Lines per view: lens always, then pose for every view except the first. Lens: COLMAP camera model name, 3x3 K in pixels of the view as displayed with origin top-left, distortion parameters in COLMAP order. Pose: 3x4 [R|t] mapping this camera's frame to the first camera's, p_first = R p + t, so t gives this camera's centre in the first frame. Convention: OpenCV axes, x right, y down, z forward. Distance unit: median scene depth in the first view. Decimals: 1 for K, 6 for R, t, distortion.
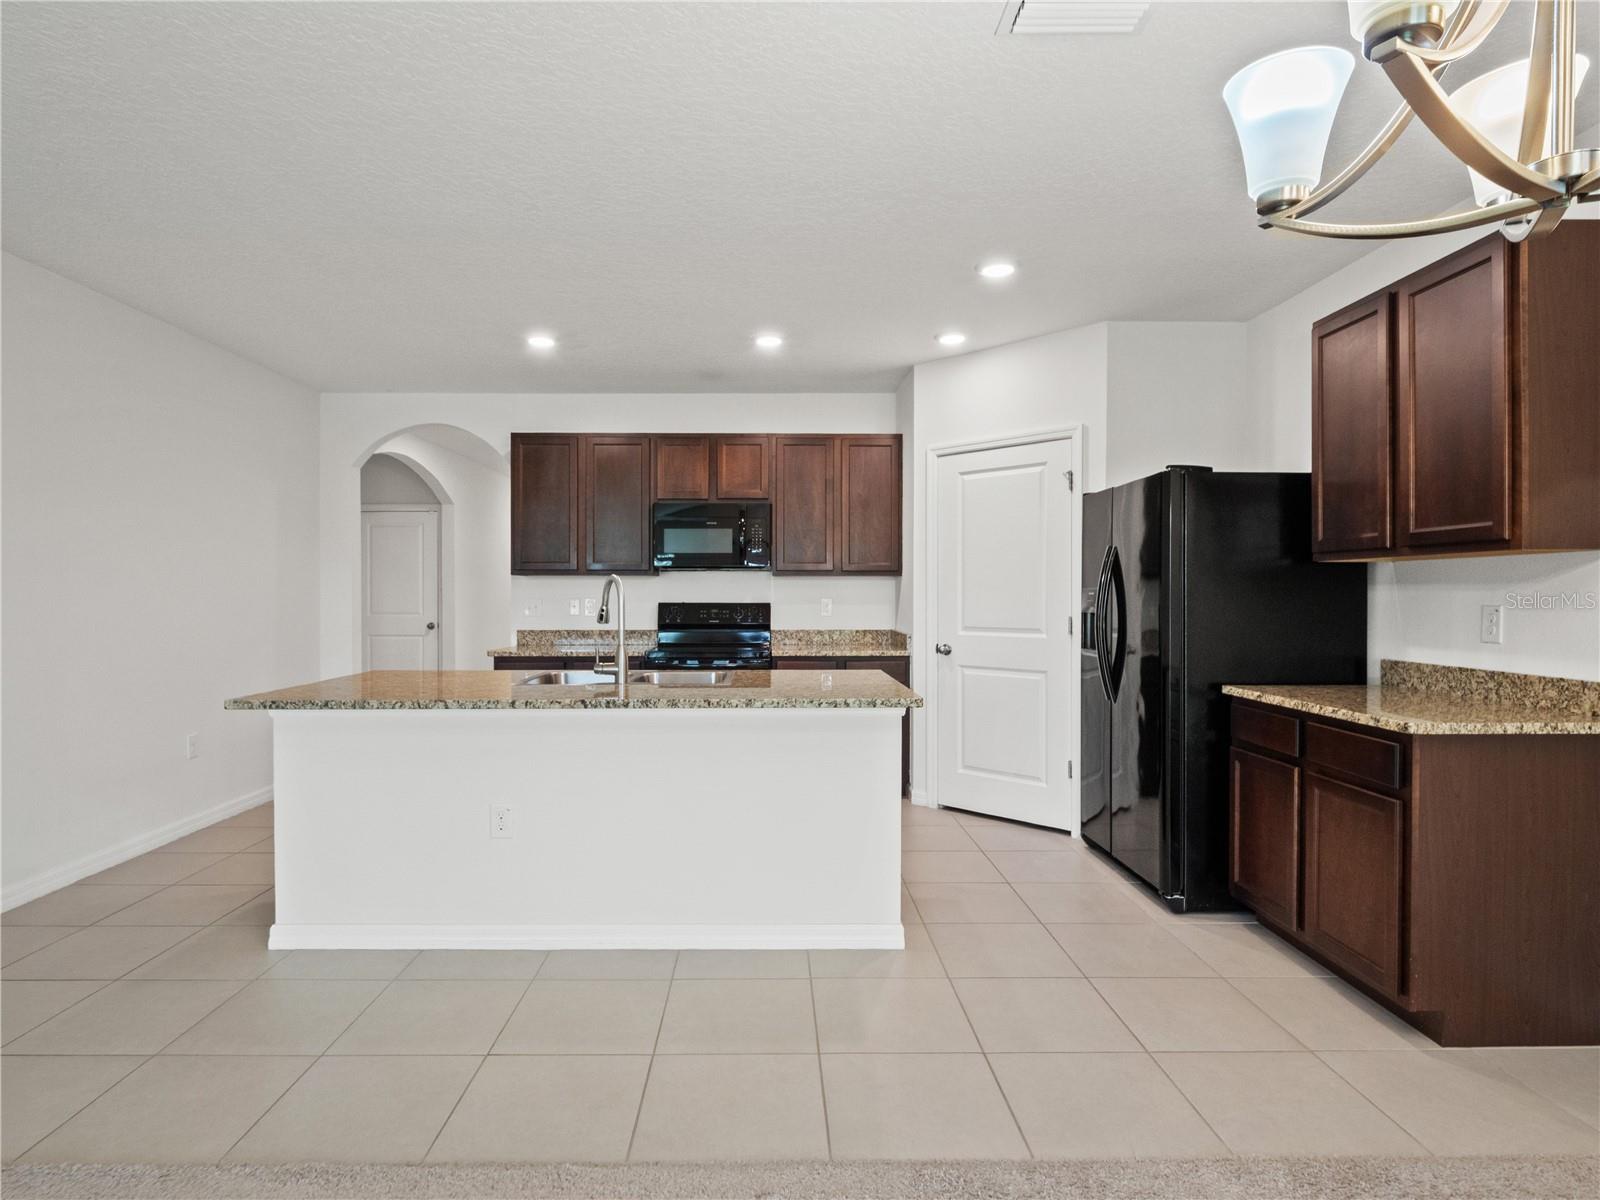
lens RADIAL K [[847.4, 0, 773.6], [0, 847.4, 600.1], [0, 0, 1]] dist [-0.000933, -0.004231]
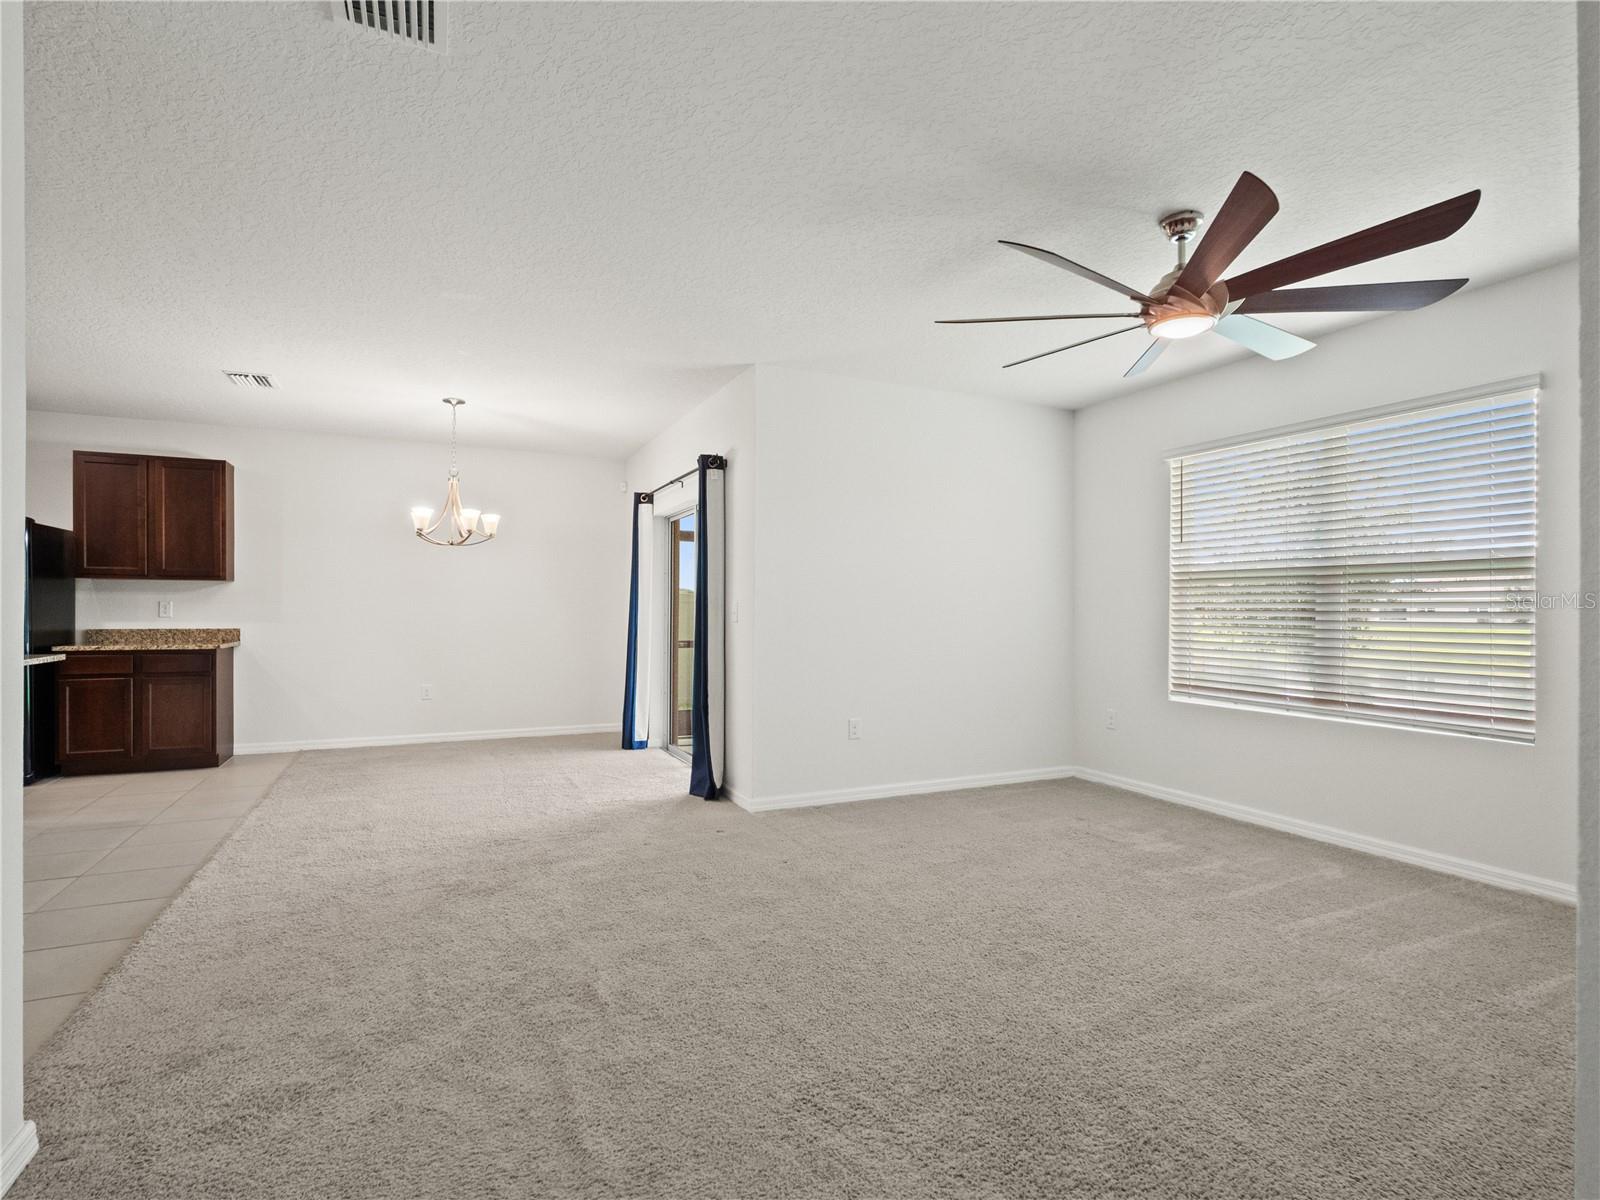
lens RADIAL K [[800.5, 0, 804.9], [0, 800.5, 615.3], [0, 0, 1]] dist [-0.007872, -0.003038]
pose [[-0.416676, -0.010181, 0.908998, -1.199014], [0.002832, 0.999918, 0.012497, 0.014408], [-0.909051, 0.007781, -0.416613, 0.196247]]
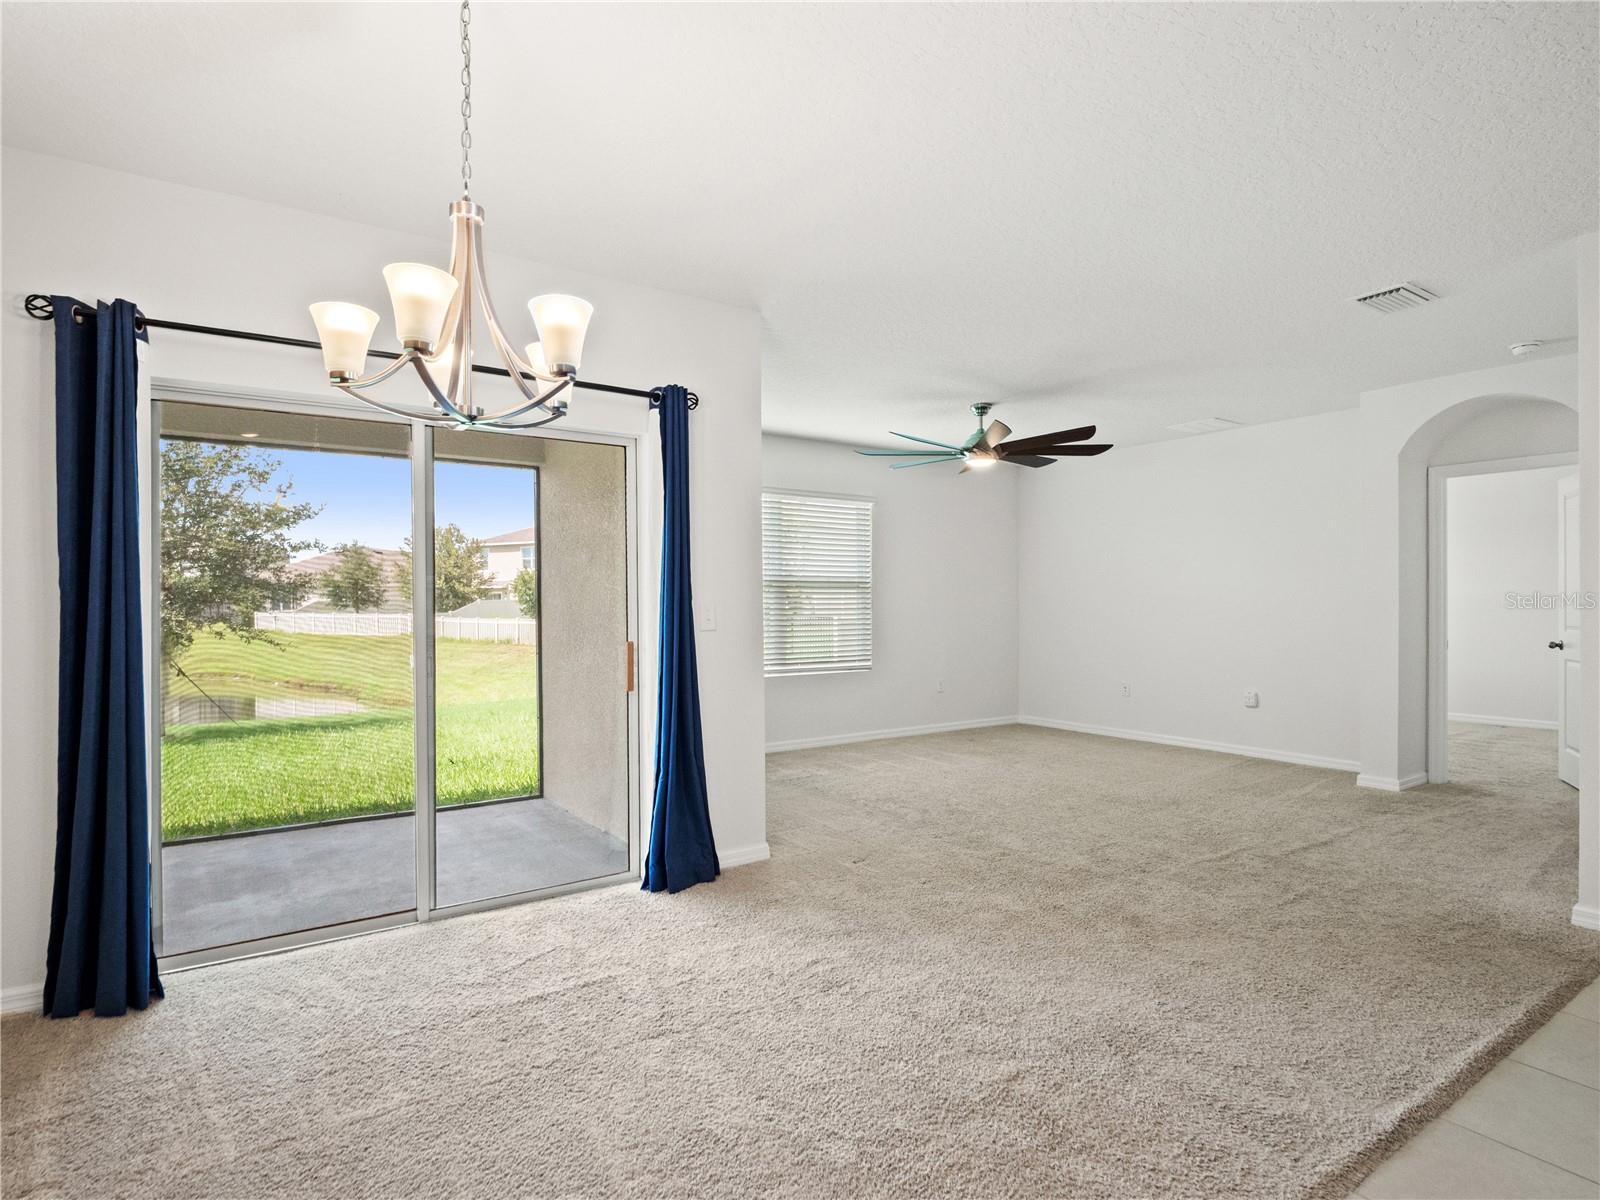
lens RADIAL K [[847.4, 0, 803.8], [0, 847.4, 608.9], [0, 0, 1]] dist [-0.000933, -0.004231]
pose [[-0.834299, 0.005960, -0.551281, 0.256069], [-0.000740, 0.999929, 0.011931, 0.004083], [0.551312, 0.010362, -0.834235, 0.612319]]
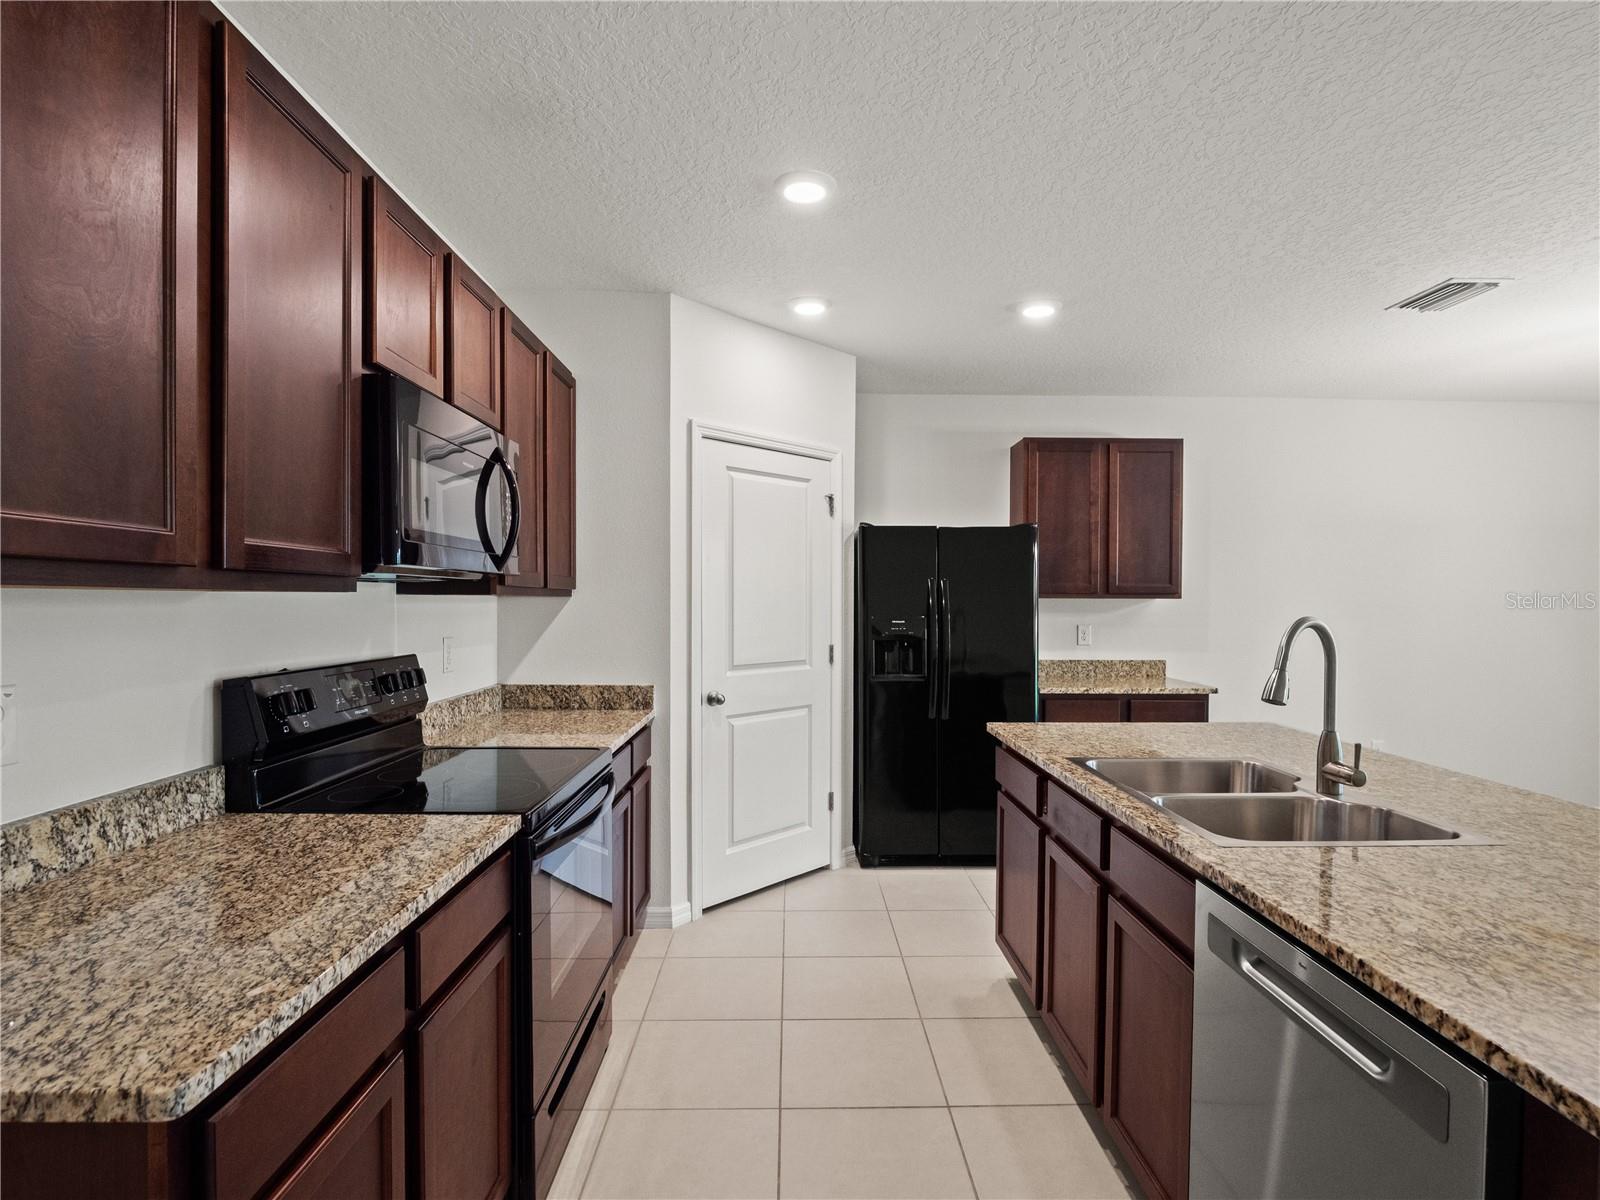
lens RADIAL K [[800.5, 0, 805.1], [0, 800.5, 610.5], [0, 0, 1]] dist [-0.007872, -0.003038]
pose [[-0.009792, -0.014465, 0.999847, -0.564642], [0.003176, 0.999890, 0.014497, -0.033163], [-0.999947, 0.003318, -0.009745, 1.034138]]
